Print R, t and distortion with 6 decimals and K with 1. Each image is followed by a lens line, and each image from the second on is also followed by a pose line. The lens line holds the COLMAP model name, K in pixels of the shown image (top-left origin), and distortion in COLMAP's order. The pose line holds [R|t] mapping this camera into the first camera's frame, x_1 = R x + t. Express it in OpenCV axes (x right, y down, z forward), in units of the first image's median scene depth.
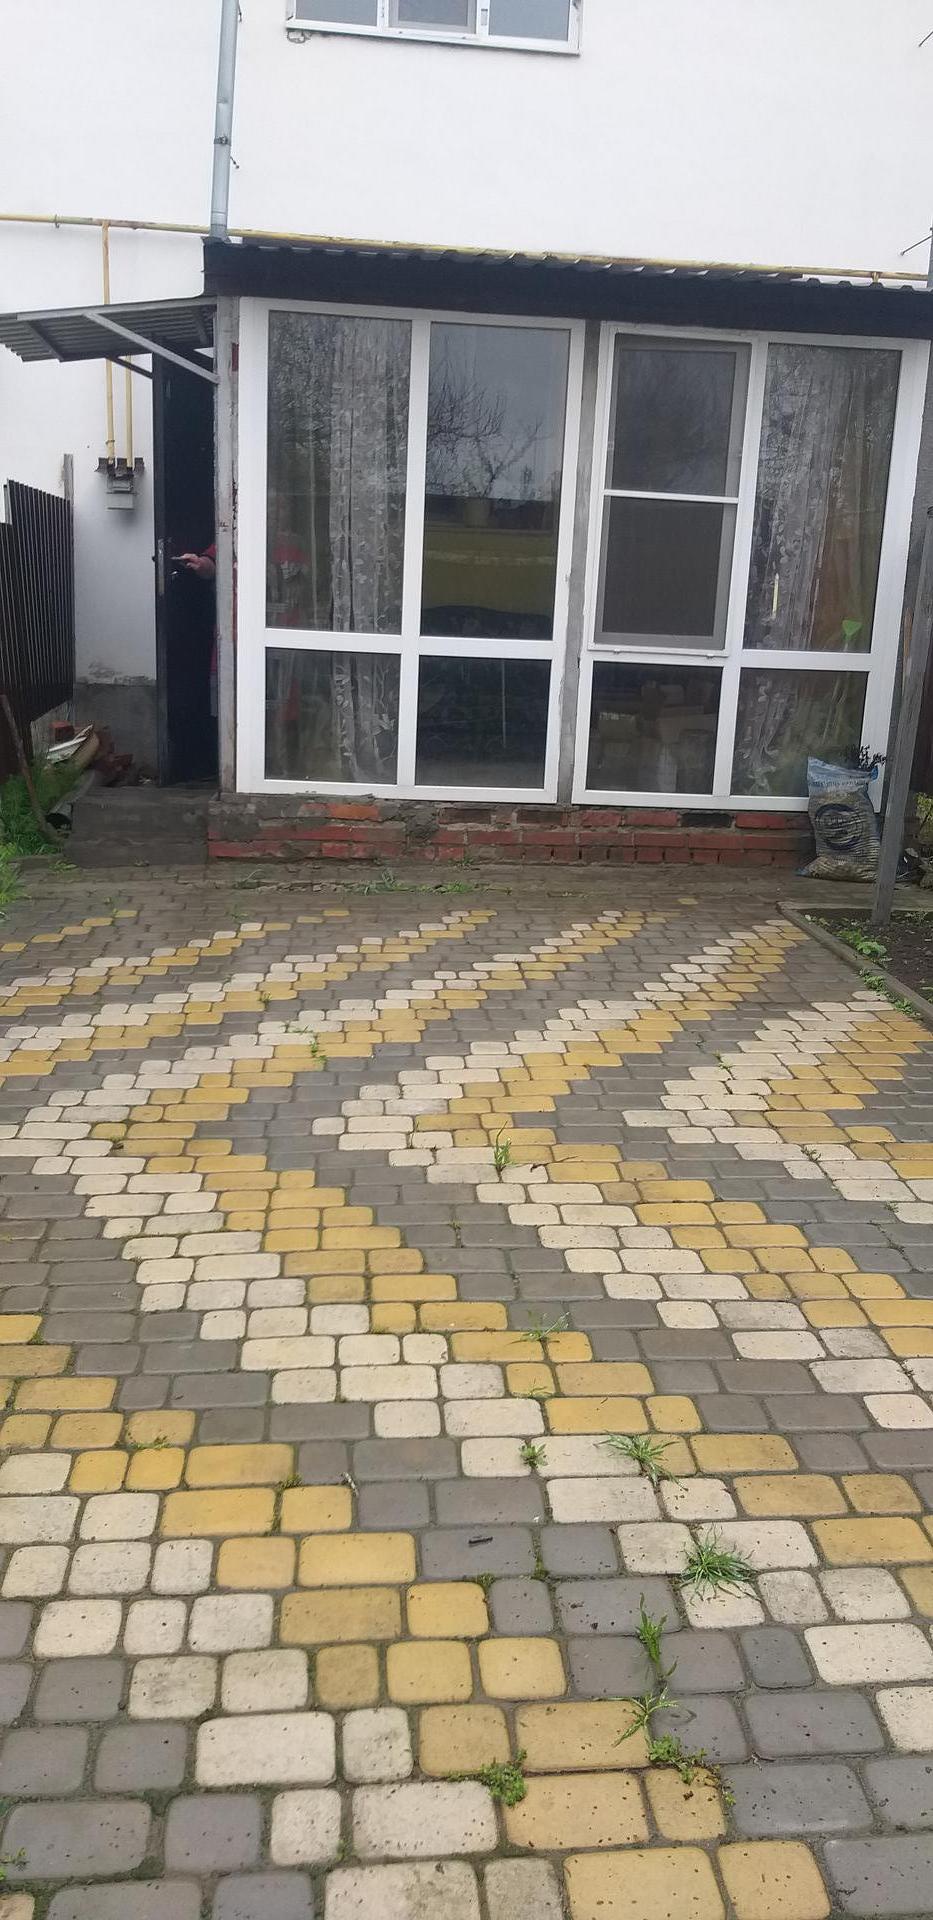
lens RADIAL K [[1470.8, 0, 467.5], [0, 1470.8, 961.2], [0, 0, 1]] dist [-0.002581, -0.009050]
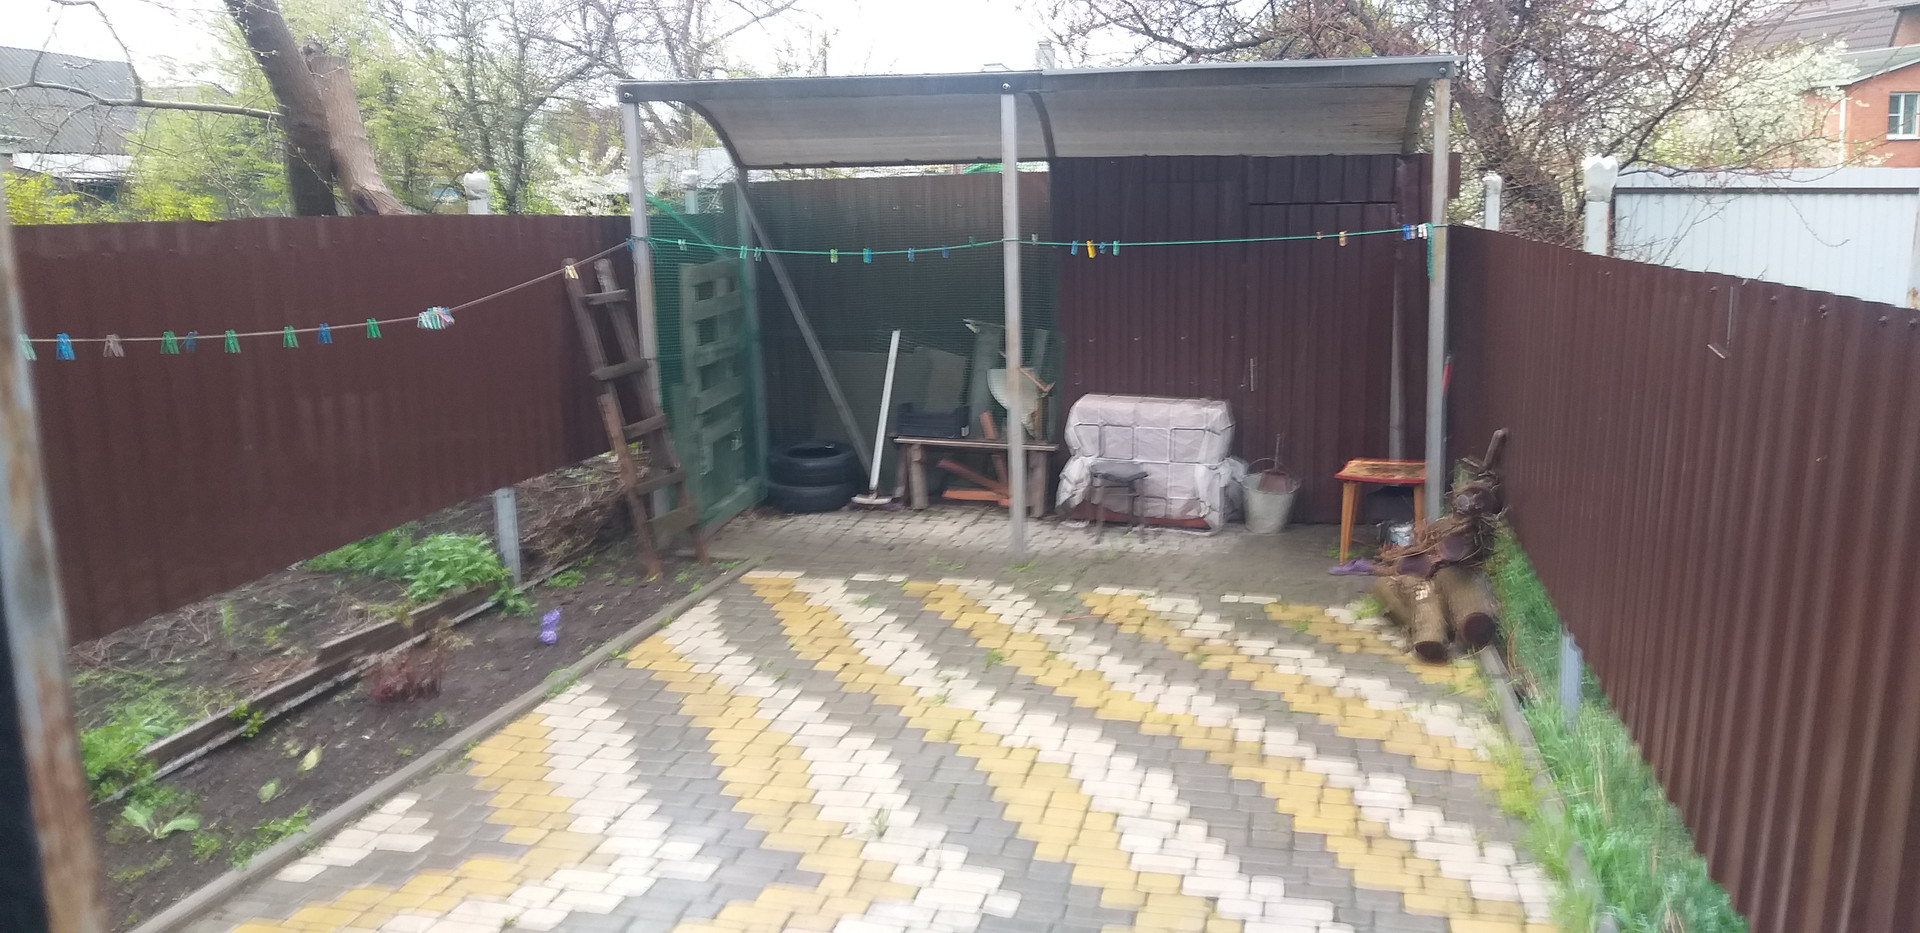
lens RADIAL K [[1470.8, 0, 960.0], [0, 1470.8, 465.7], [0, 0, 1]] dist [-0.002581, -0.009050]
pose [[-0.953965, -0.062310, 0.293373, -0.393254], [0.060044, 0.918698, 0.390370, -0.629022], [-0.293845, 0.390014, -0.872665, 2.038256]]
